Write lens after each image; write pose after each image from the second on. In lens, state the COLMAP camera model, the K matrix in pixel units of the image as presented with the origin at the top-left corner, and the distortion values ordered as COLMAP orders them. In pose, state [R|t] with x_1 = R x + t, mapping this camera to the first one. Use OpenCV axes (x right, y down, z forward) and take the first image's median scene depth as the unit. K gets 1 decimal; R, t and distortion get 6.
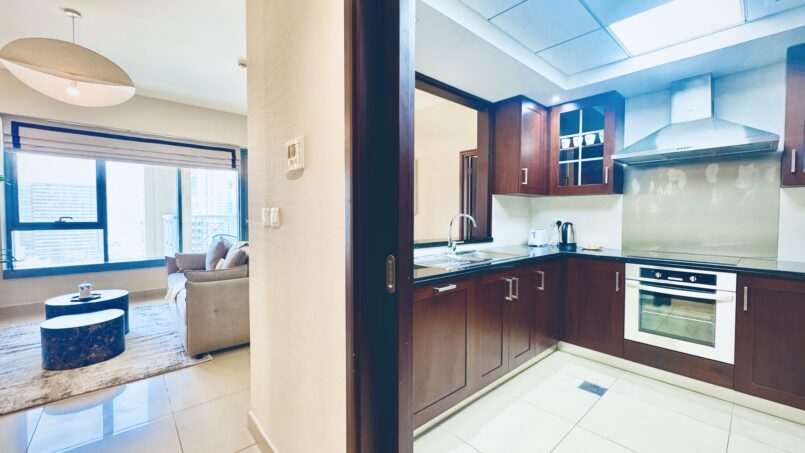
lens RADIAL K [[320.8, 0, 402.4], [0, 320.8, 225.0], [0, 0, 1]] dist [-0.004692, 0.001177]
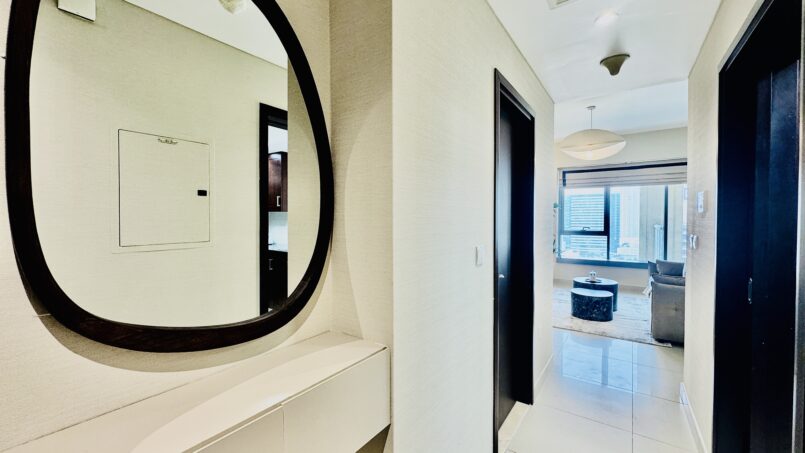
lens RADIAL K [[320.8, 0, 401.2], [0, 320.8, 224.6], [0, 0, 1]] dist [-0.004692, 0.001177]
pose [[0.225252, 0.015750, -0.974173, 0.311659], [-0.027981, 0.999561, 0.009691, -0.035757], [0.973899, 0.025076, 0.225594, -0.268218]]
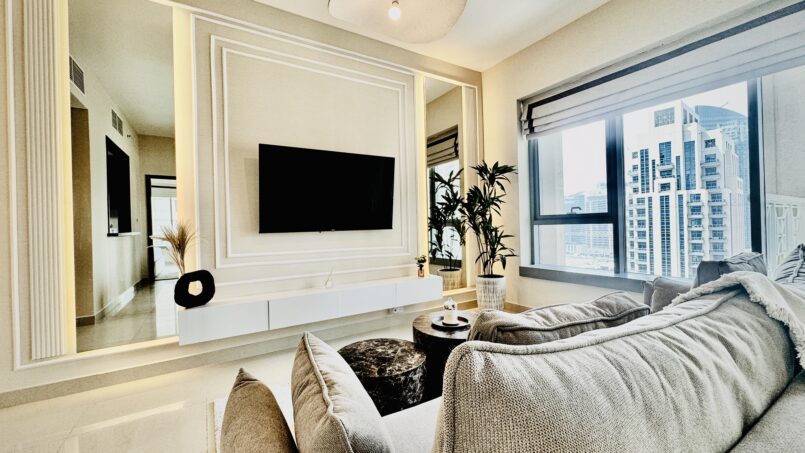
lens RADIAL K [[320.8, 0, 407.2], [0, 320.8, 225.5], [0, 0, 1]] dist [-0.004692, 0.001177]
pose [[-0.159800, 0.003939, -0.987142, -0.304395], [-0.007773, 0.999956, 0.005248, 0.022763], [0.987119, 0.008512, -0.159762, 0.950554]]
